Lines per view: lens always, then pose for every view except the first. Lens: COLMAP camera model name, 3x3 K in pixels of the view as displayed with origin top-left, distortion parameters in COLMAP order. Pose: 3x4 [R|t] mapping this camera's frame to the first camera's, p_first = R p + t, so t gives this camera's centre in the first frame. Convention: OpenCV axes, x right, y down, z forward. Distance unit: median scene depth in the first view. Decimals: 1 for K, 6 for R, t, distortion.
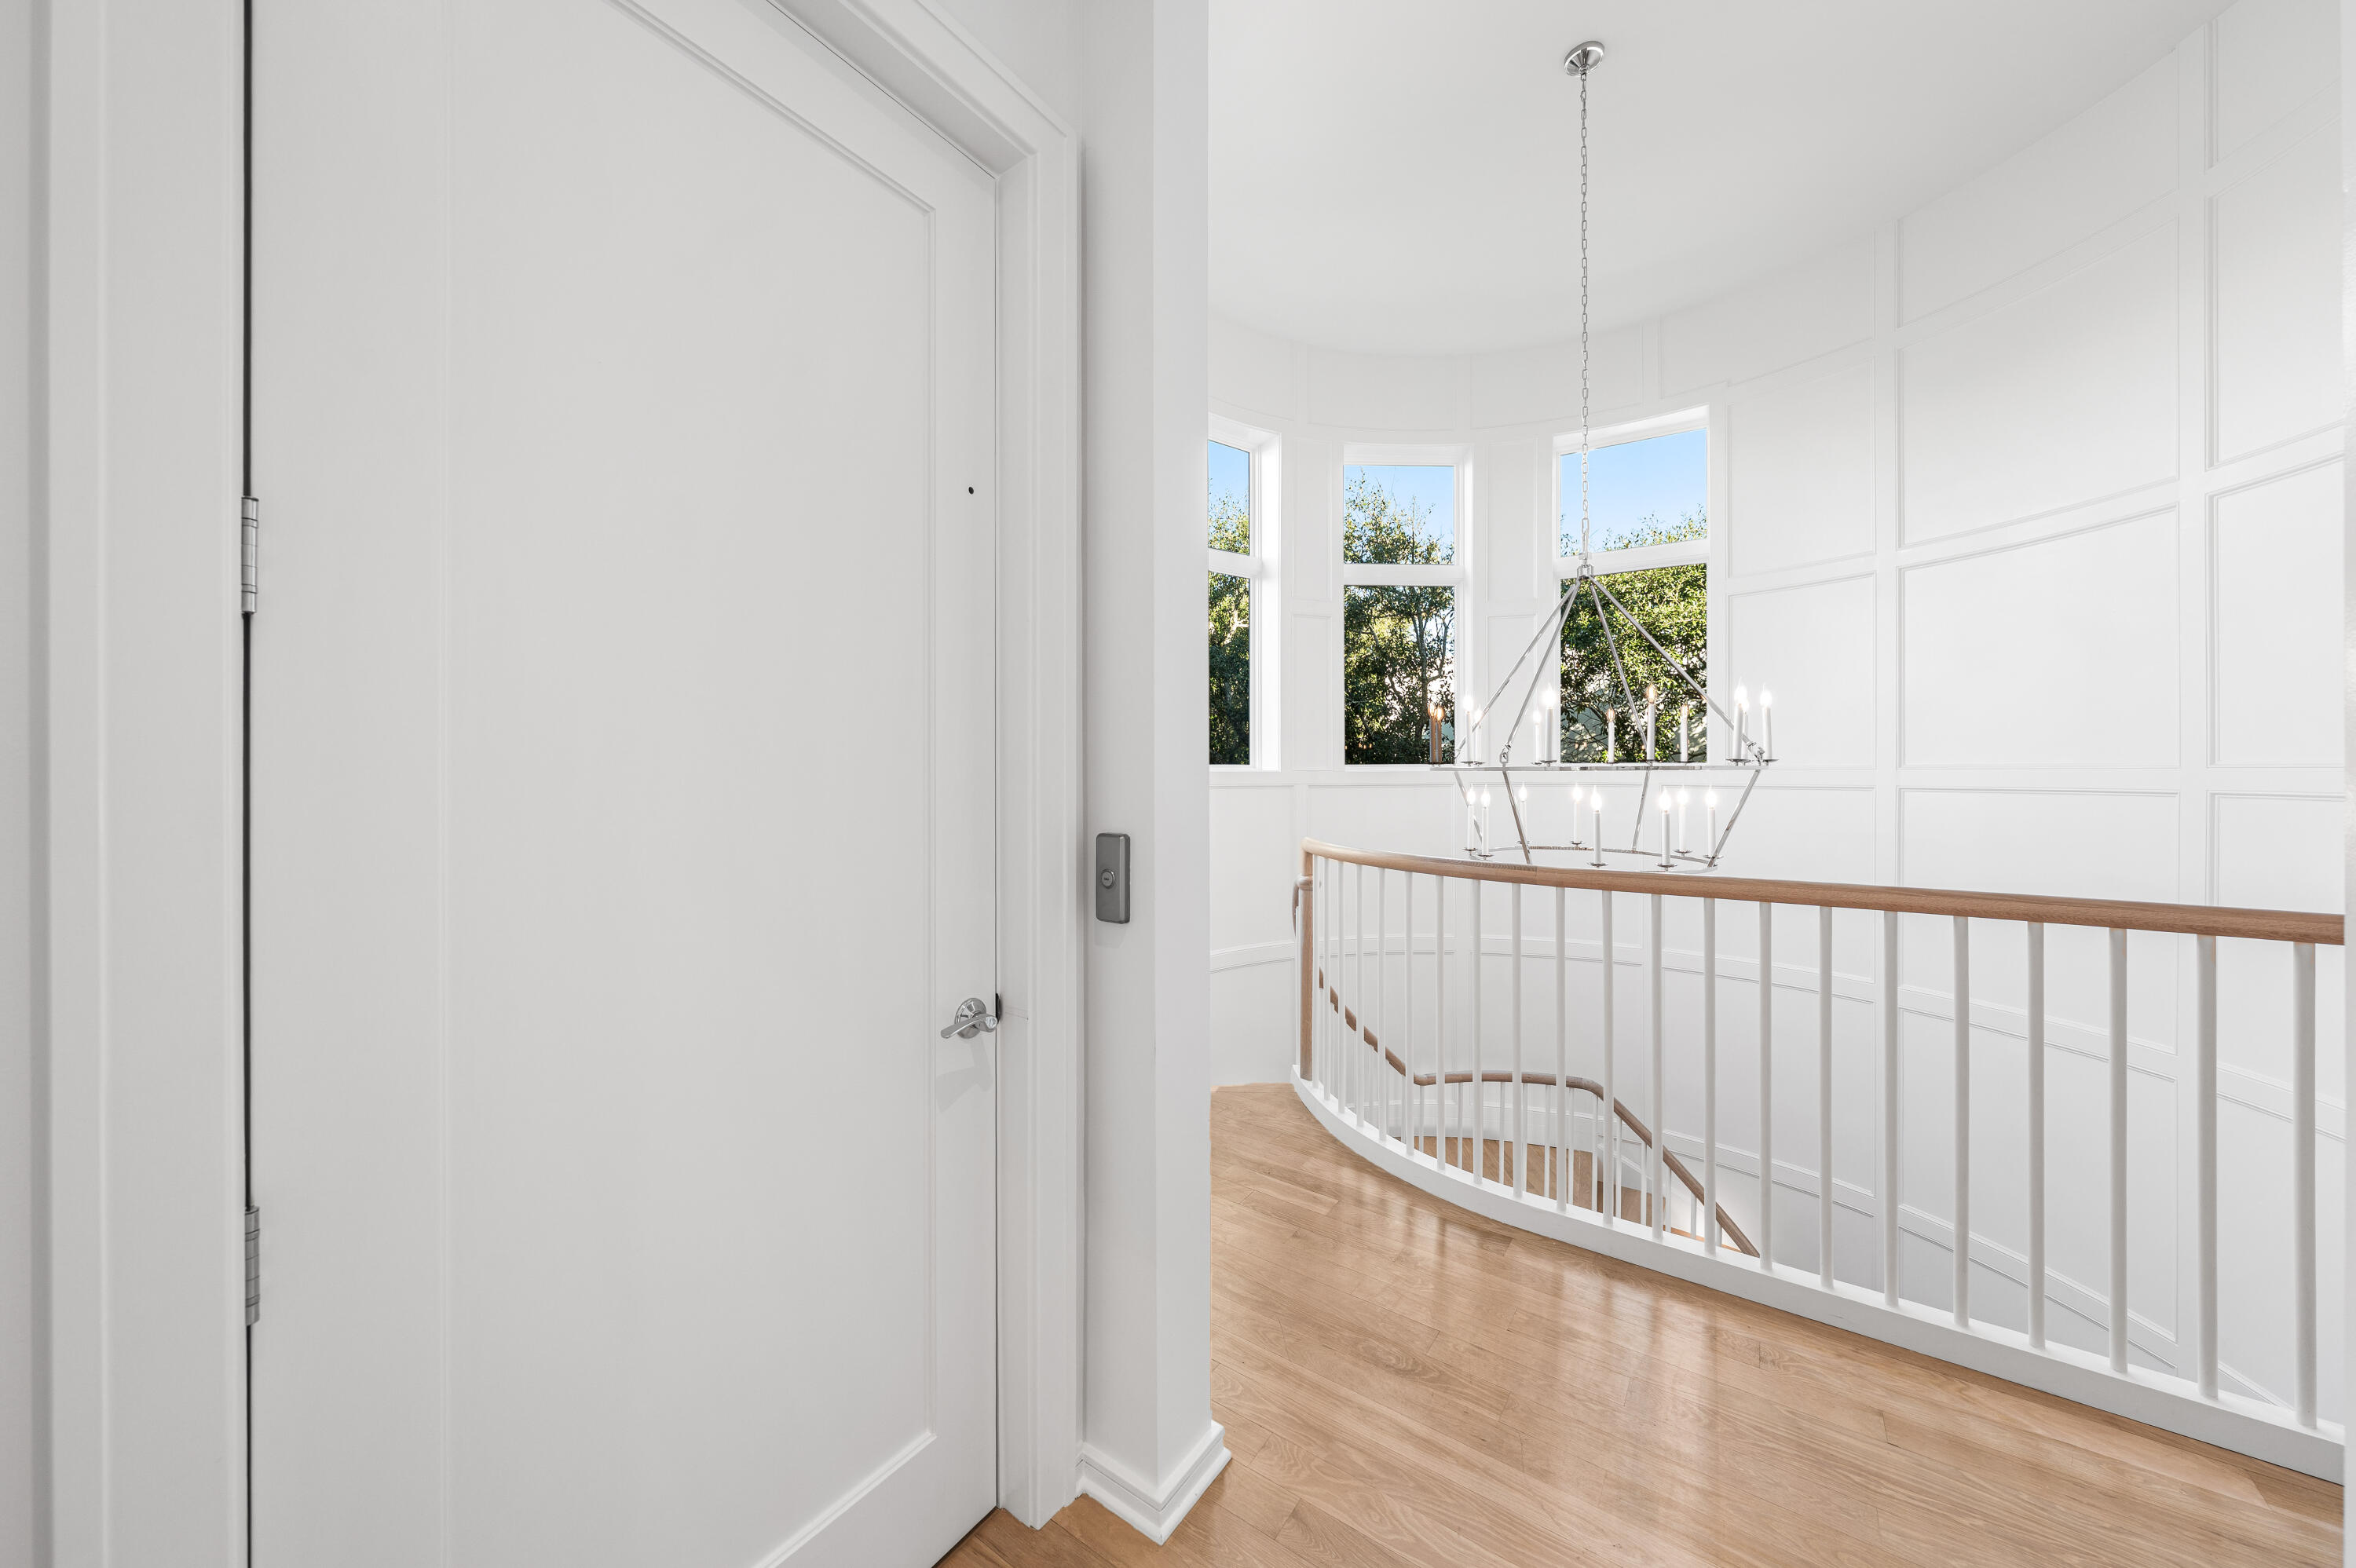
lens RADIAL K [[804.8, 0, 1177.5], [0, 804.8, 769.4], [0, 0, 1]] dist [0.000389, 0.000016]
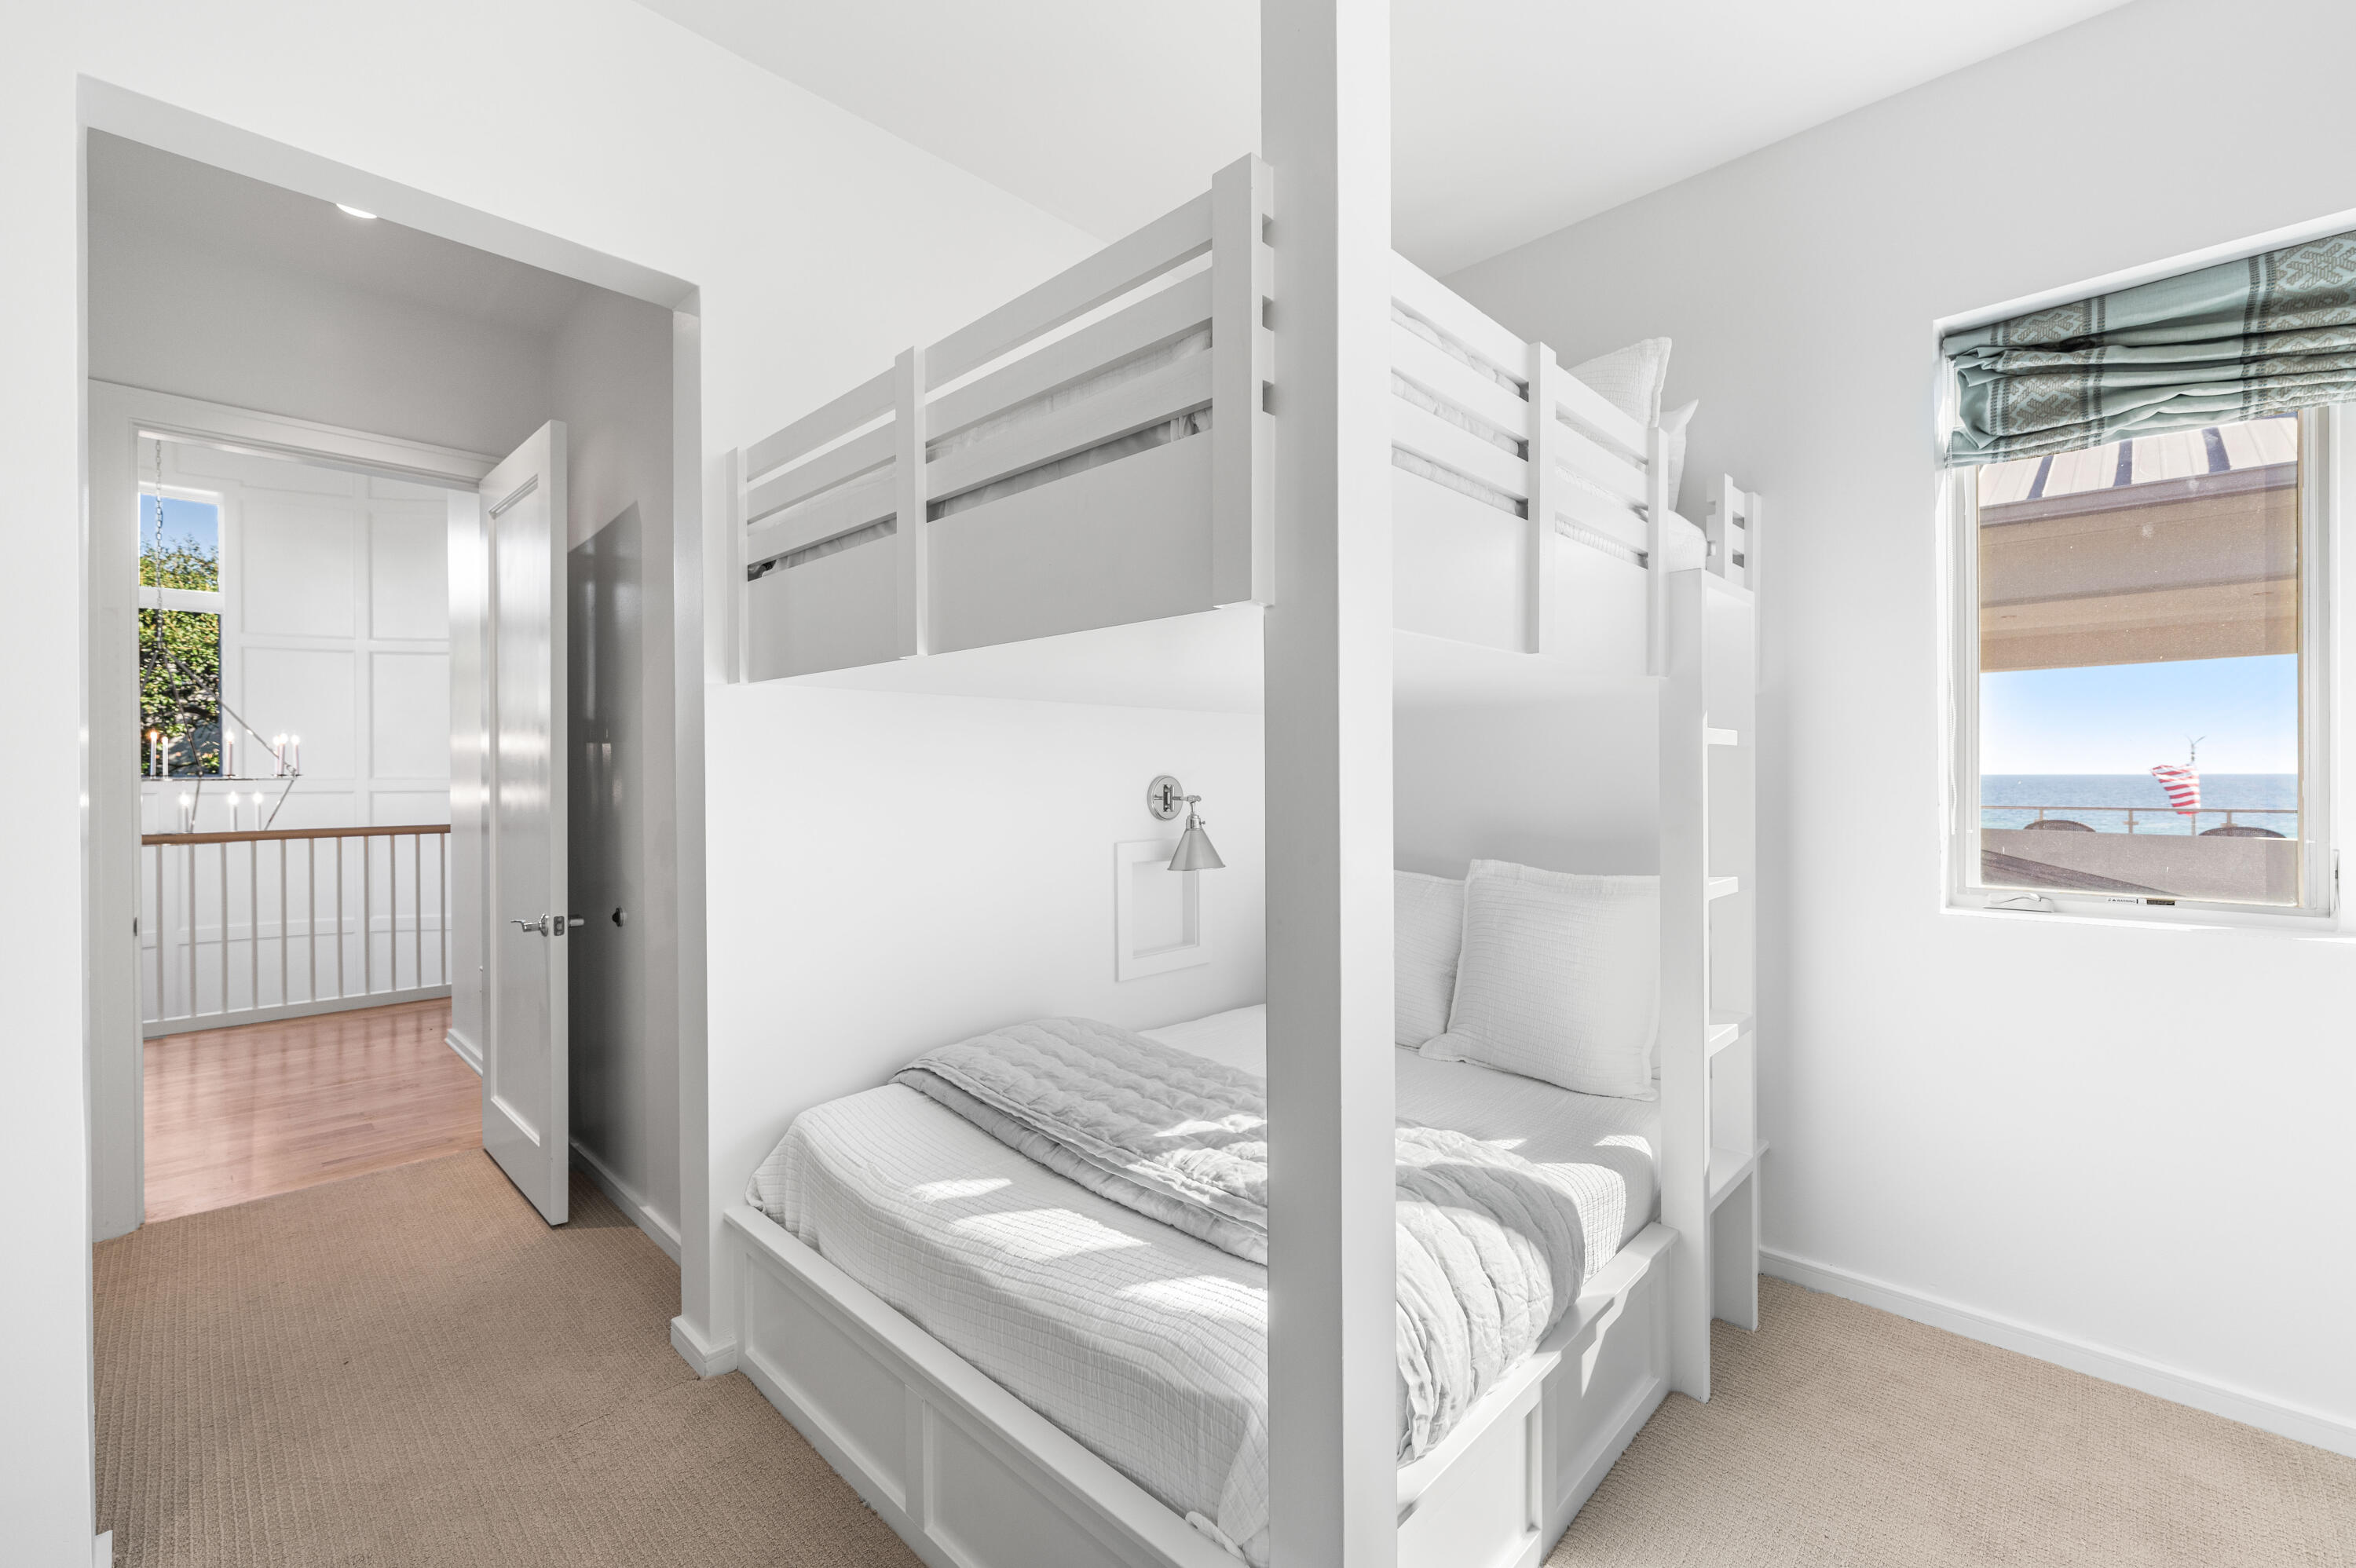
lens RADIAL K [[976.1, 0, 1180.9], [0, 976.1, 777.1], [0, 0, 1]] dist [0.001079, 0.000008]
pose [[0.146910, 0.002264, 0.989147, -0.969054], [0.003803, 0.999989, -0.002853, 0.005353], [-0.989143, 0.004181, 0.146900, -1.082653]]
